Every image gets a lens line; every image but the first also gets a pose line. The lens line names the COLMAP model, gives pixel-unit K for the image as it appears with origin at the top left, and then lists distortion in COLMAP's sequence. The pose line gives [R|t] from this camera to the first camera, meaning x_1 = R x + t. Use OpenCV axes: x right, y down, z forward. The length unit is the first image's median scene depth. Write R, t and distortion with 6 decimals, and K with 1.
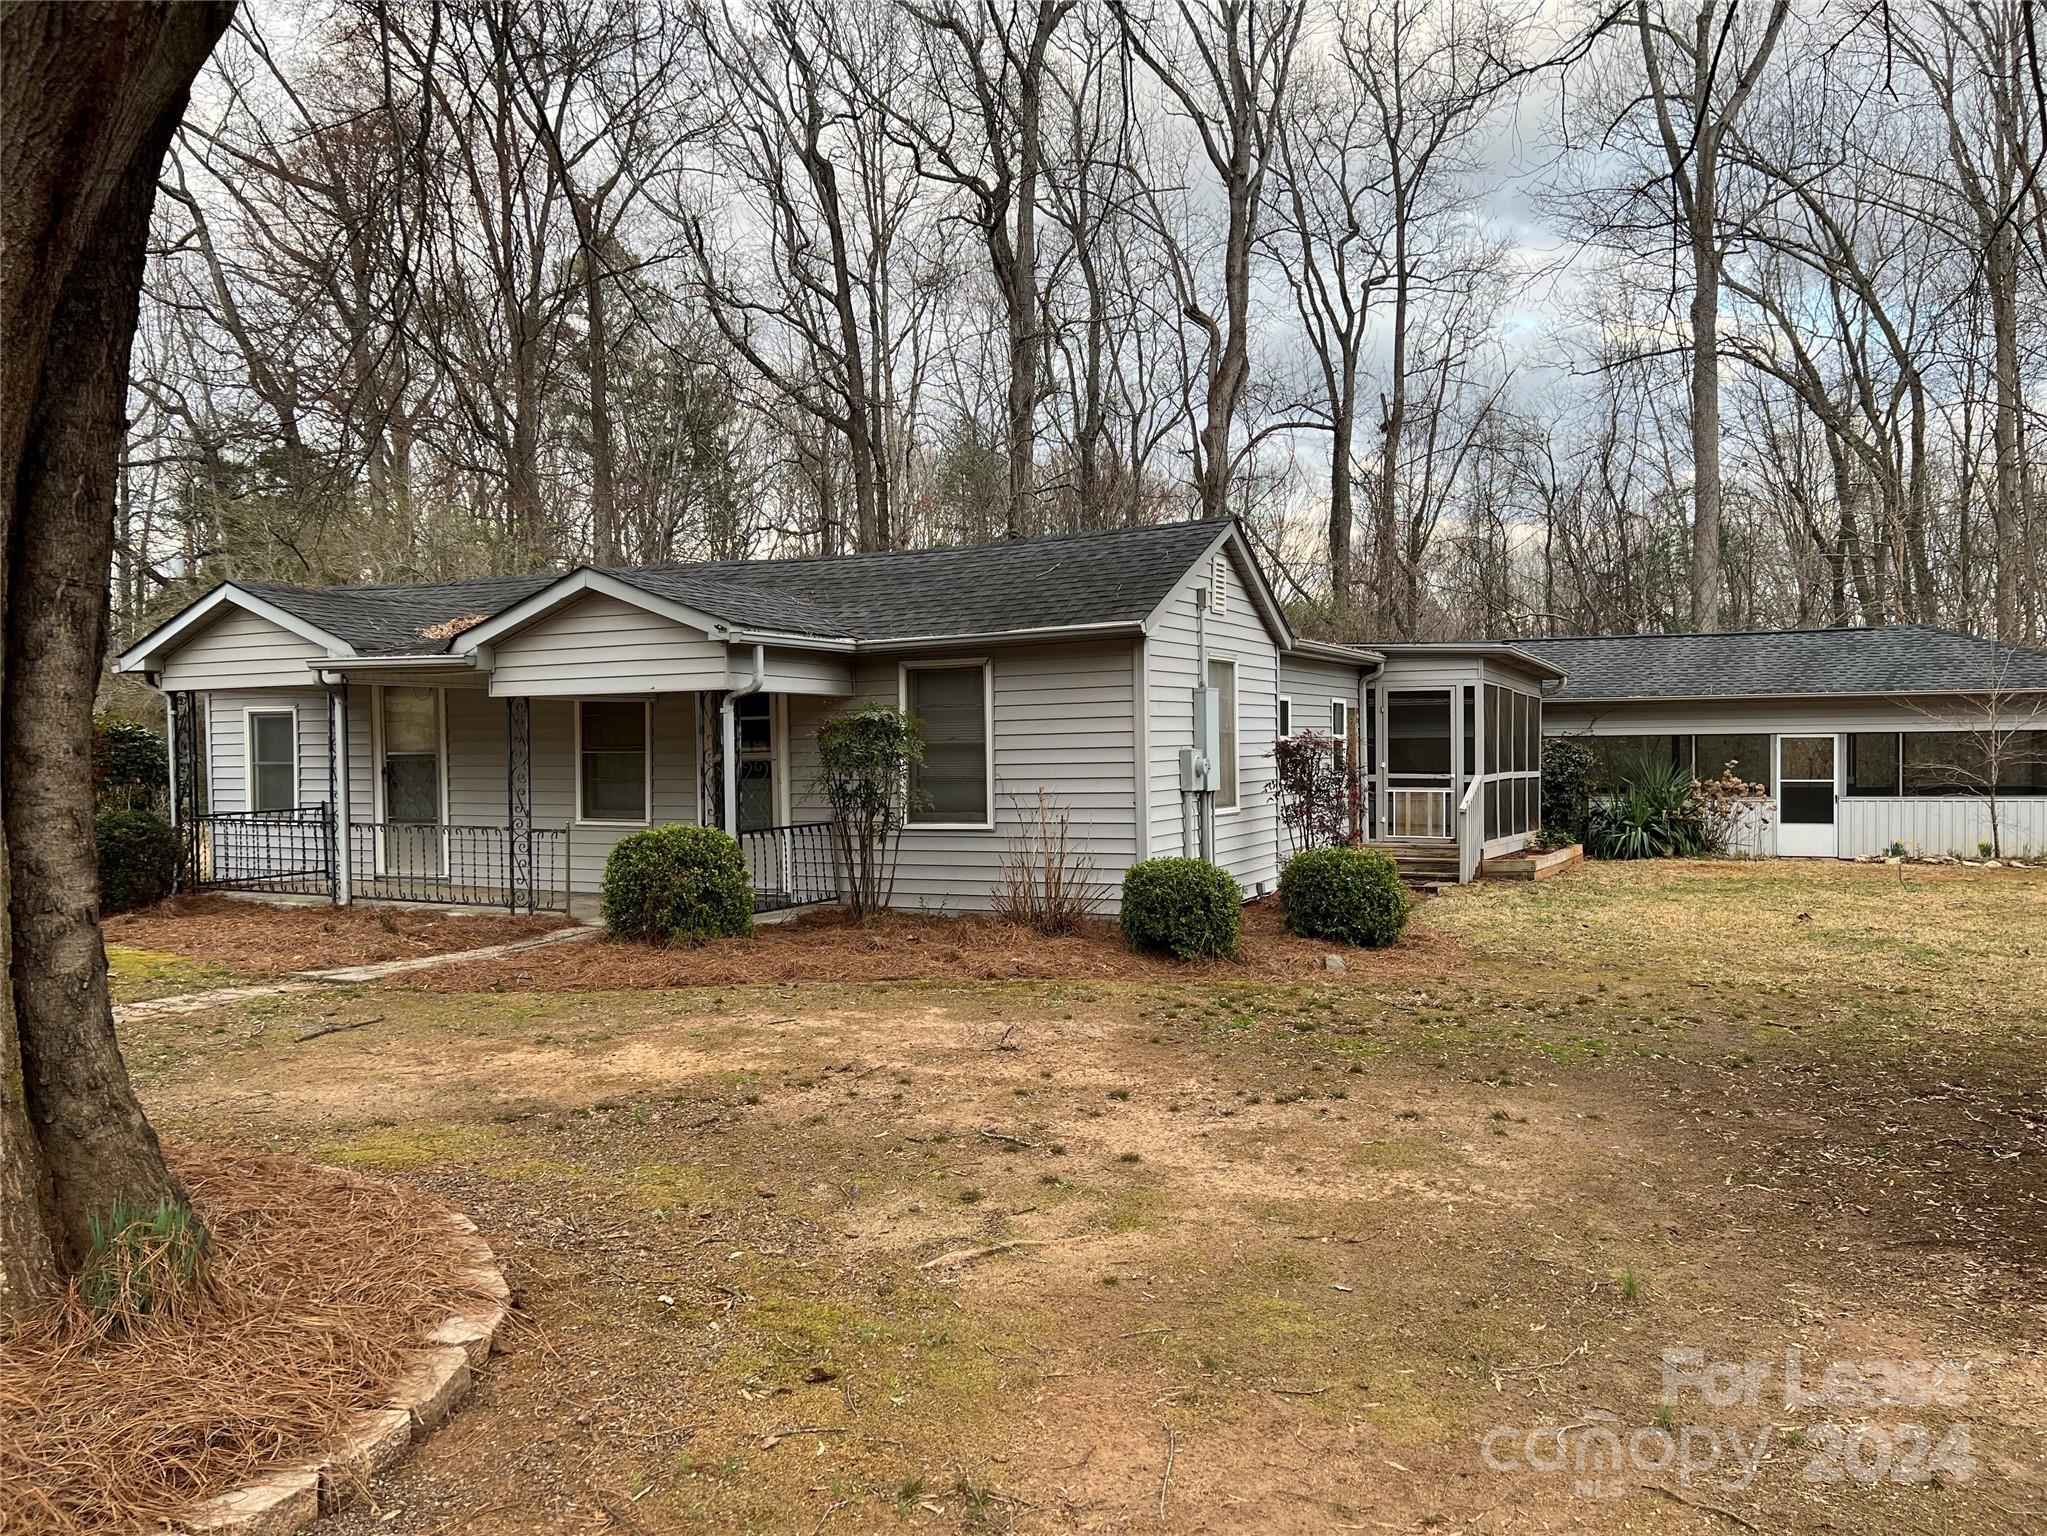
lens RADIAL K [[1551.7, 0, 1023.5], [0, 1551.7, 768.0], [0, 0, 1]] dist [0.004499, 0.001206]
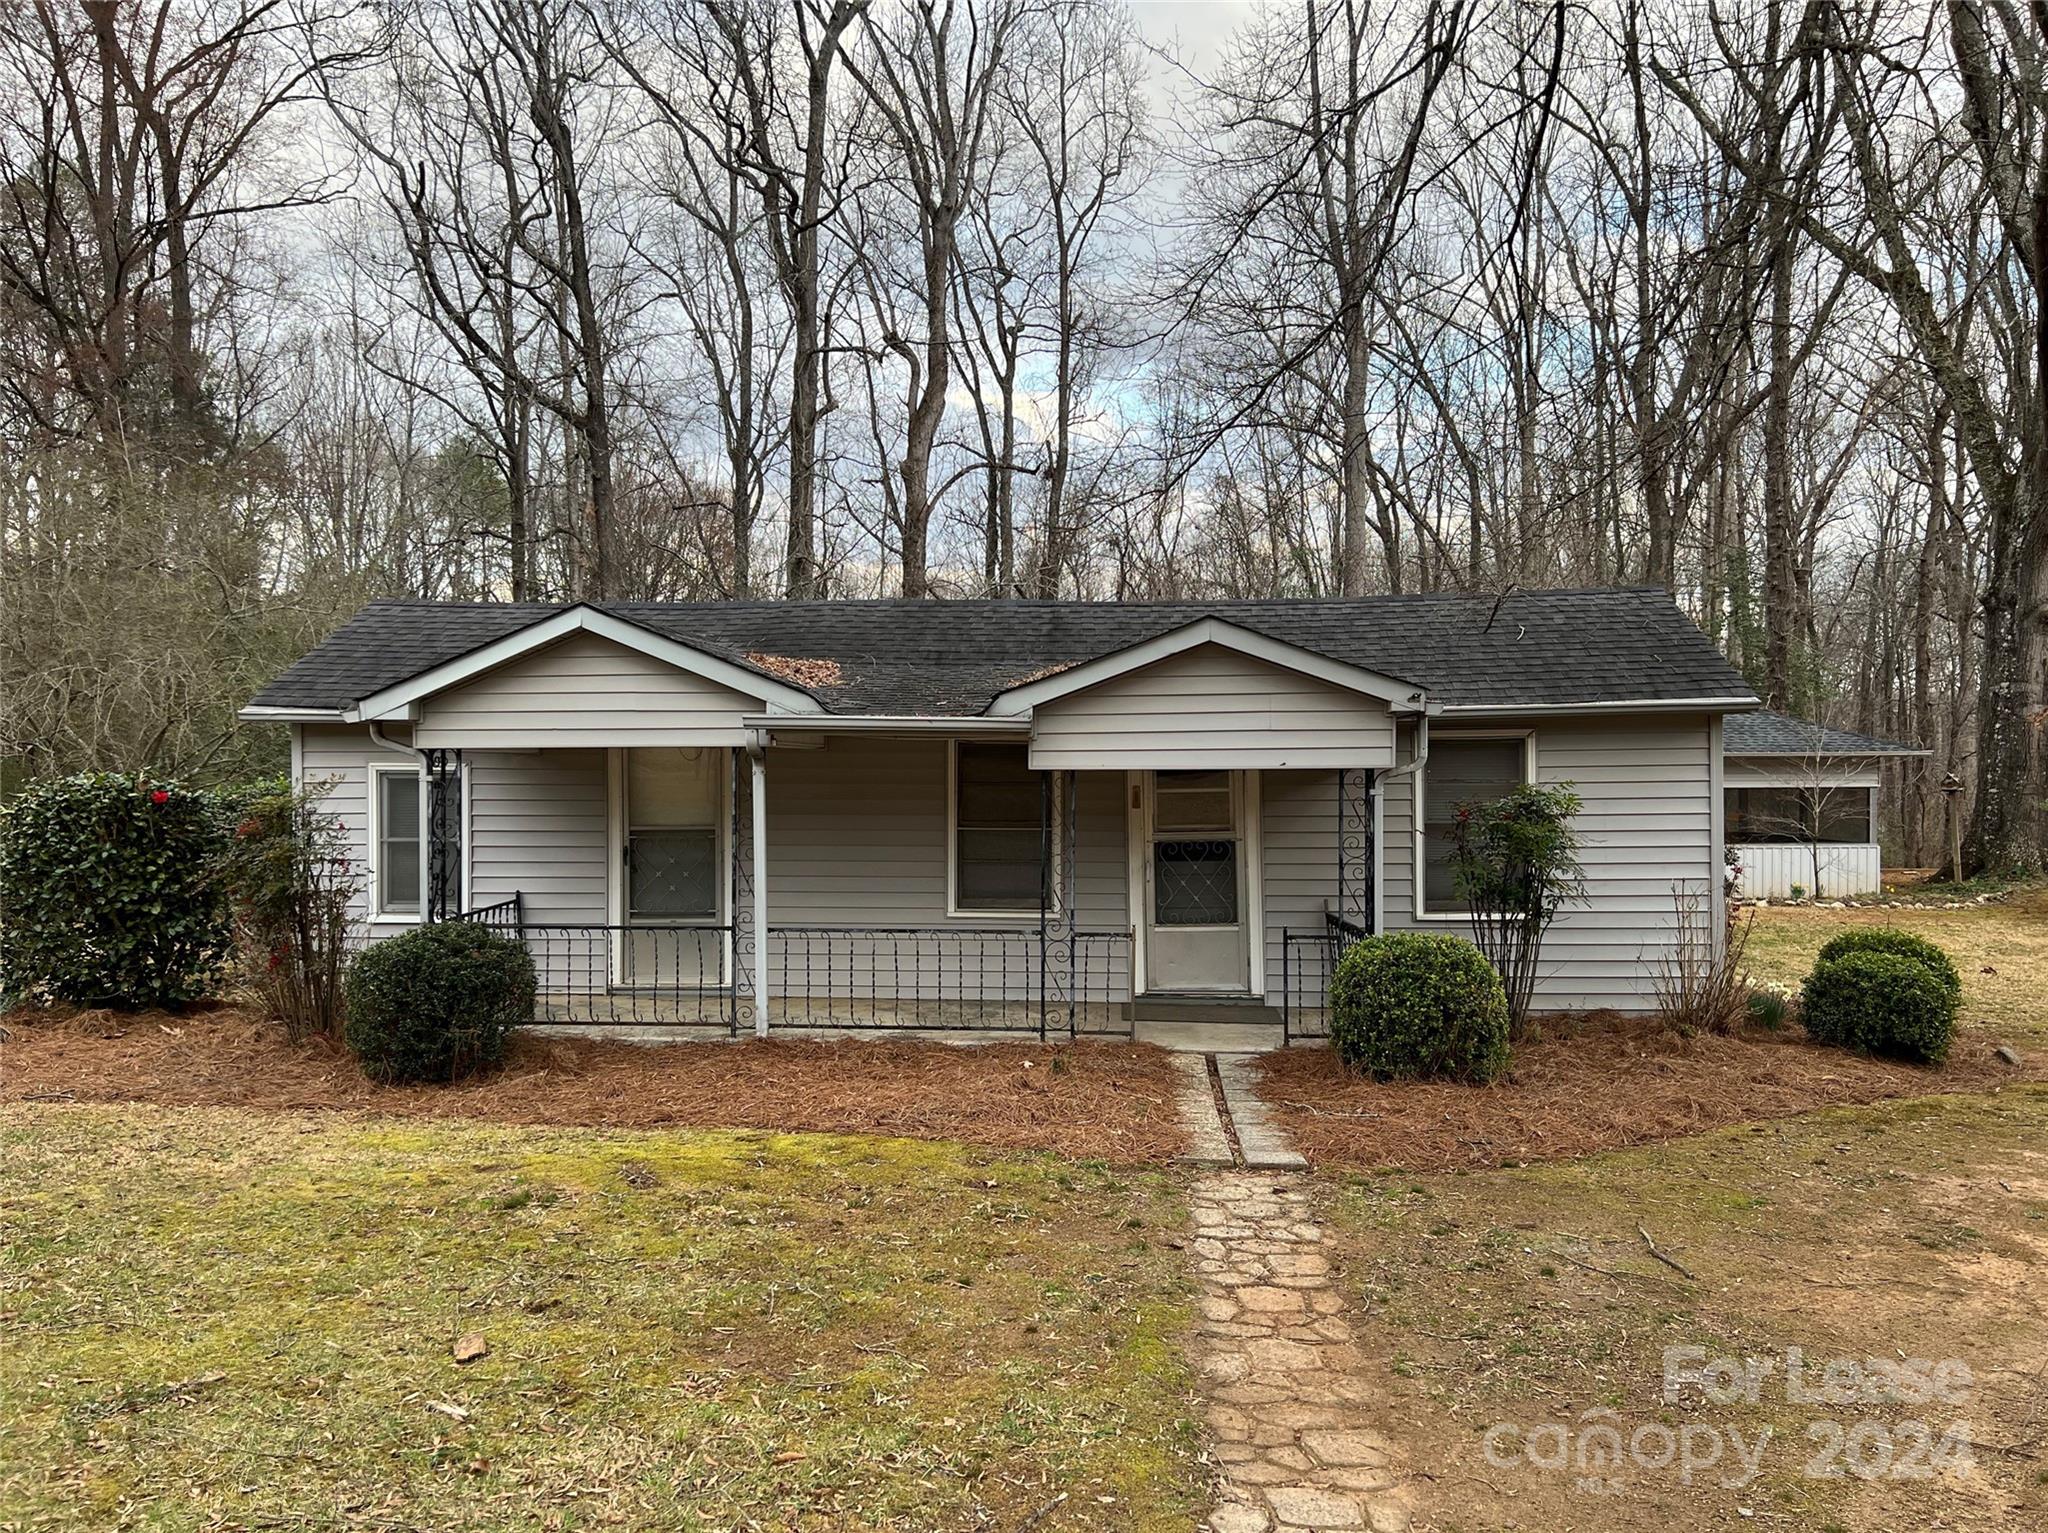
lens RADIAL K [[1548.1, 0, 1024.0], [0, 1548.1, 766.5], [0, 0, 1]] dist [0.027222, 0.000313]
pose [[0.919620, 0.007330, 0.392740, -0.445637], [-0.000484, 0.999846, -0.017527, -0.022324], [-0.392808, 0.015928, 0.919483, 0.177866]]
